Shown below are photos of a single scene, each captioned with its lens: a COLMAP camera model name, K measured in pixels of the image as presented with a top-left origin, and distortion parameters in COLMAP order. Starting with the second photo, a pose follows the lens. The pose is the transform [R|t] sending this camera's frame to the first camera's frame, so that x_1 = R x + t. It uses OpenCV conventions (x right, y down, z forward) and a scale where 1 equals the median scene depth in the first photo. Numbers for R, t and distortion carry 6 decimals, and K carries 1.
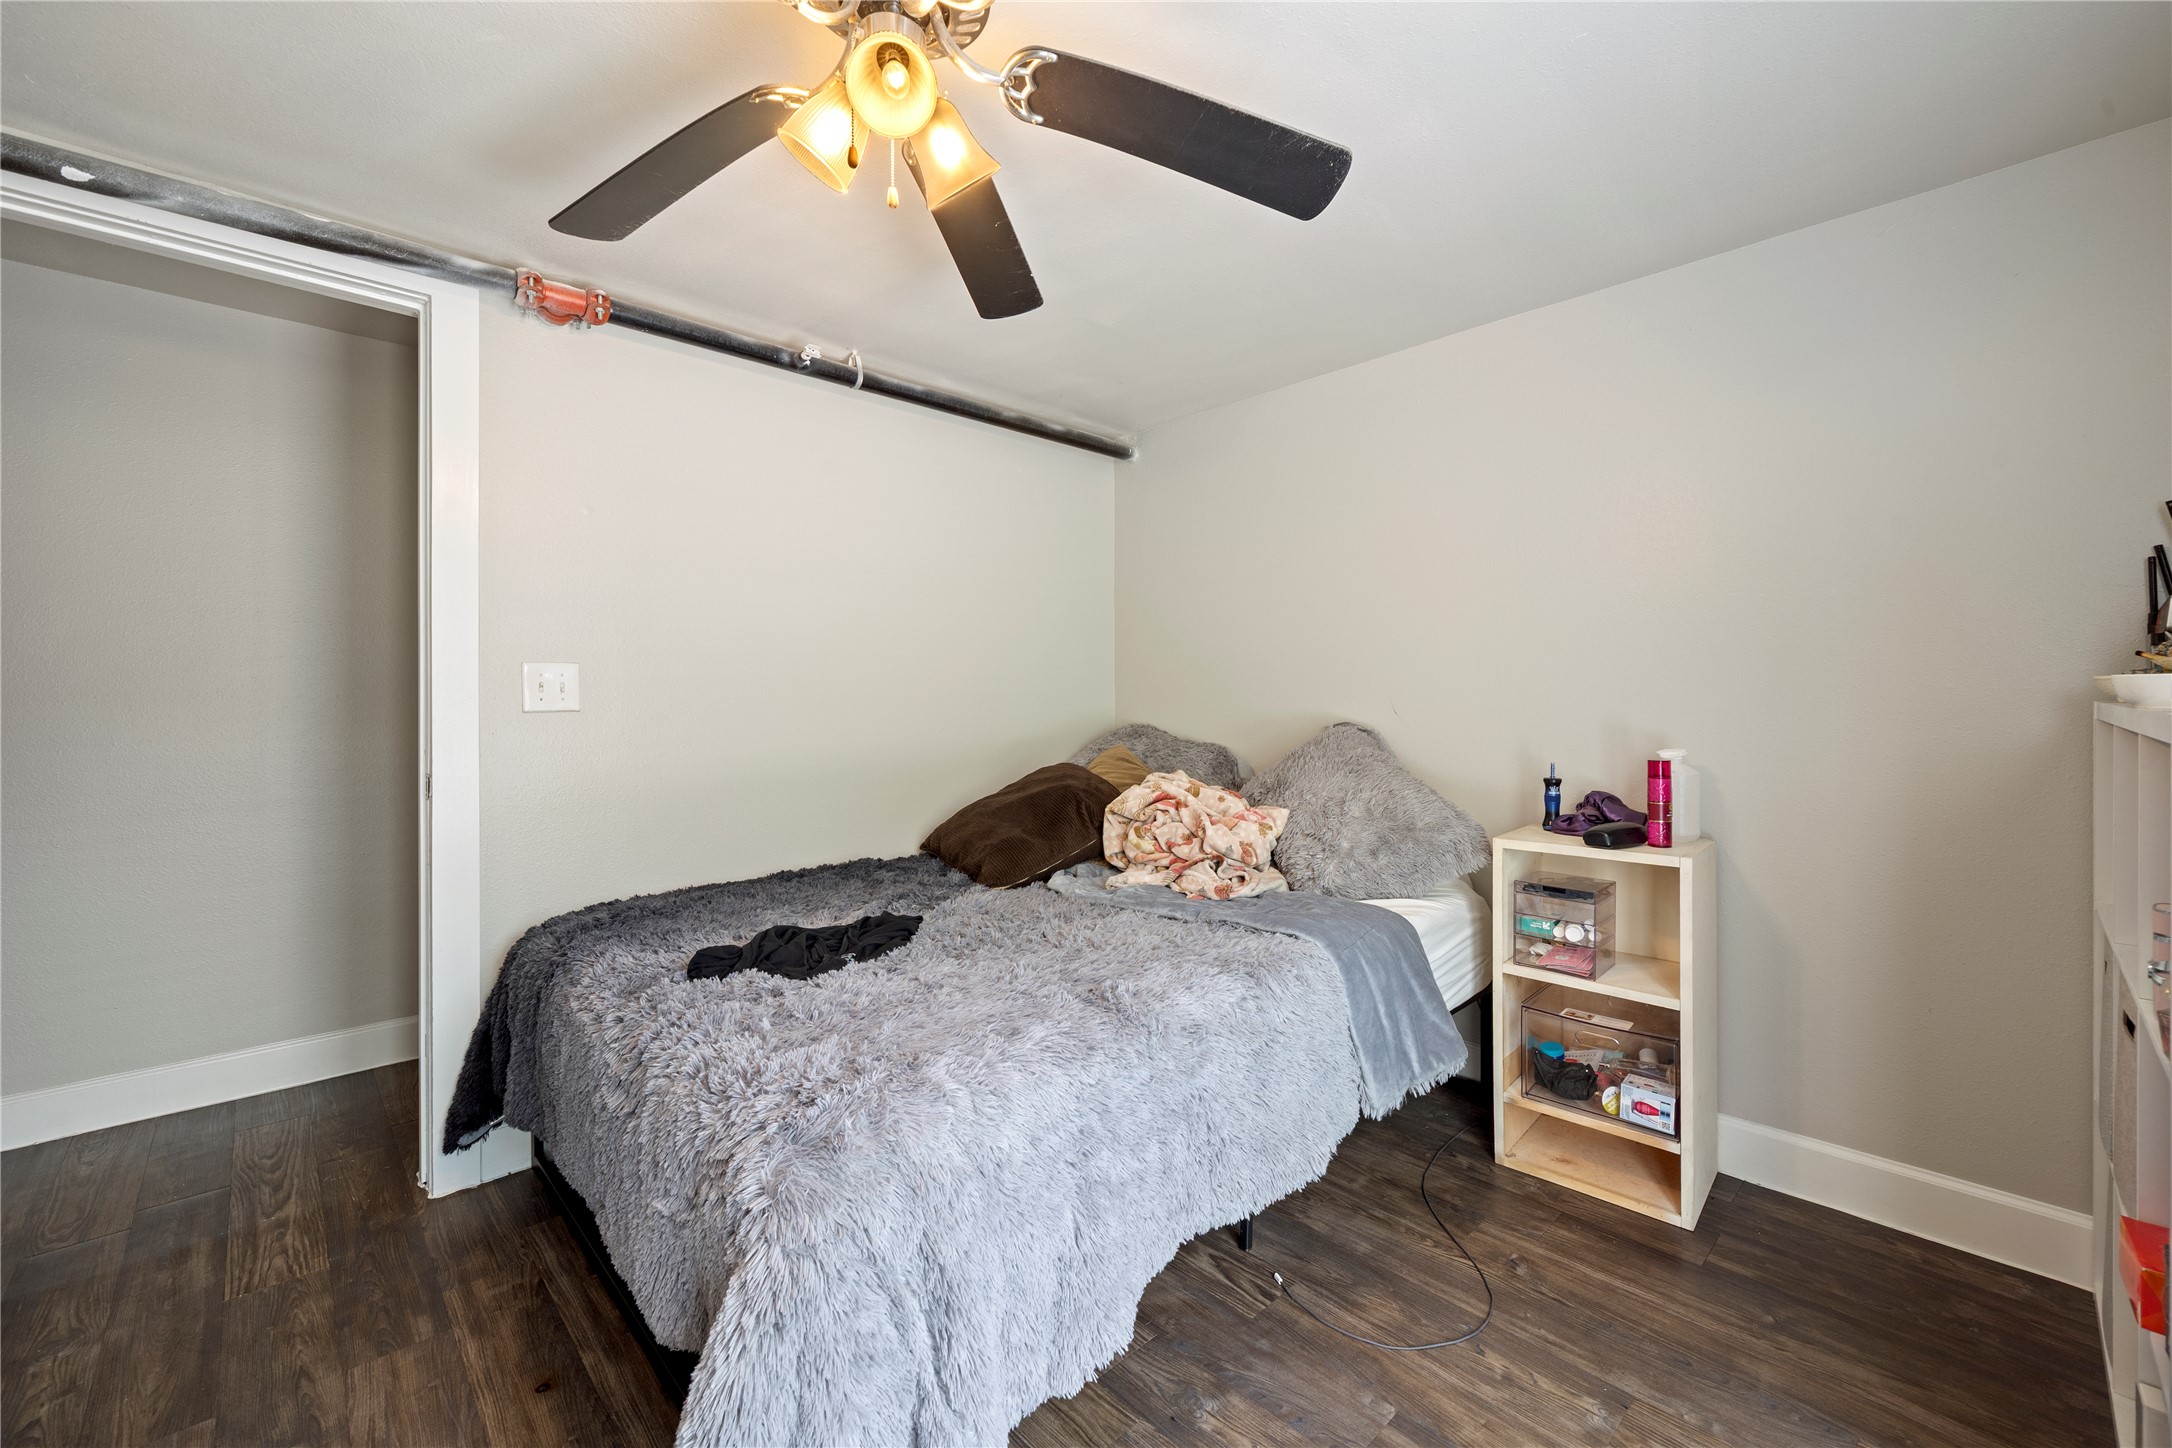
lens RADIAL K [[870.5, 0, 1085.9], [0, 870.5, 704.7], [0, 0, 1]] dist [0.000225, 0.000002]
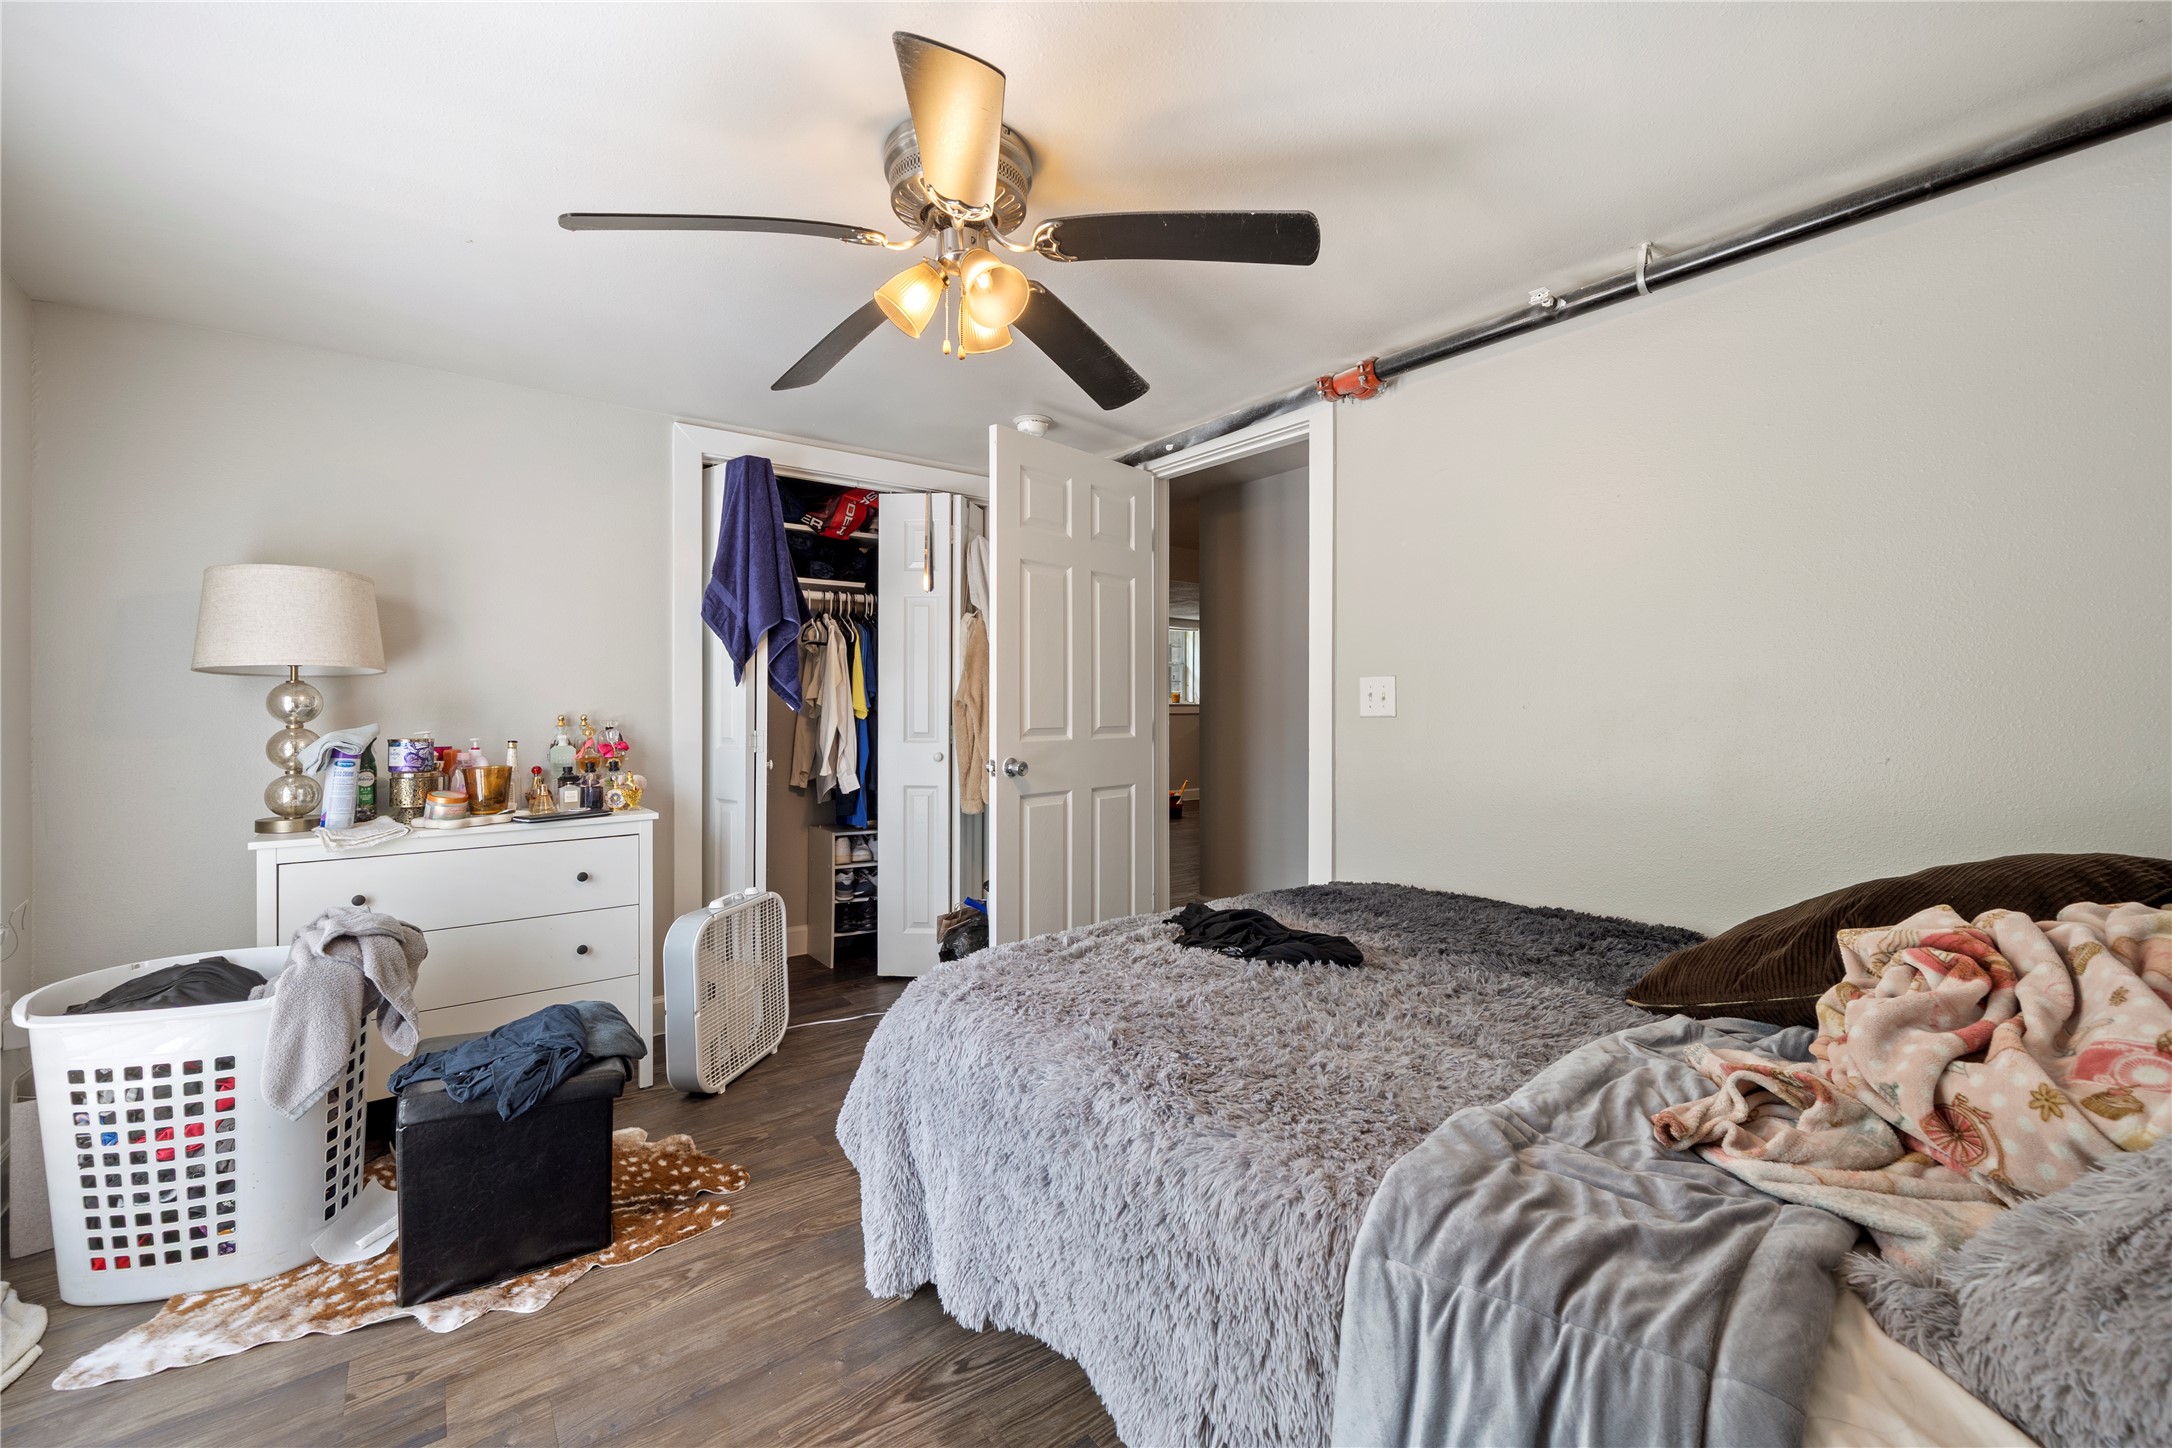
lens RADIAL K [[870.5, 0, 1085.9], [0, 870.5, 704.7], [0, 0, 1]] dist [0.000225, 0.000002]
pose [[-0.090274, 0.004954, -0.995905, 0.628843], [-0.005062, 0.999972, 0.005433, -0.013506], [0.995904, 0.005531, -0.090246, 0.703742]]
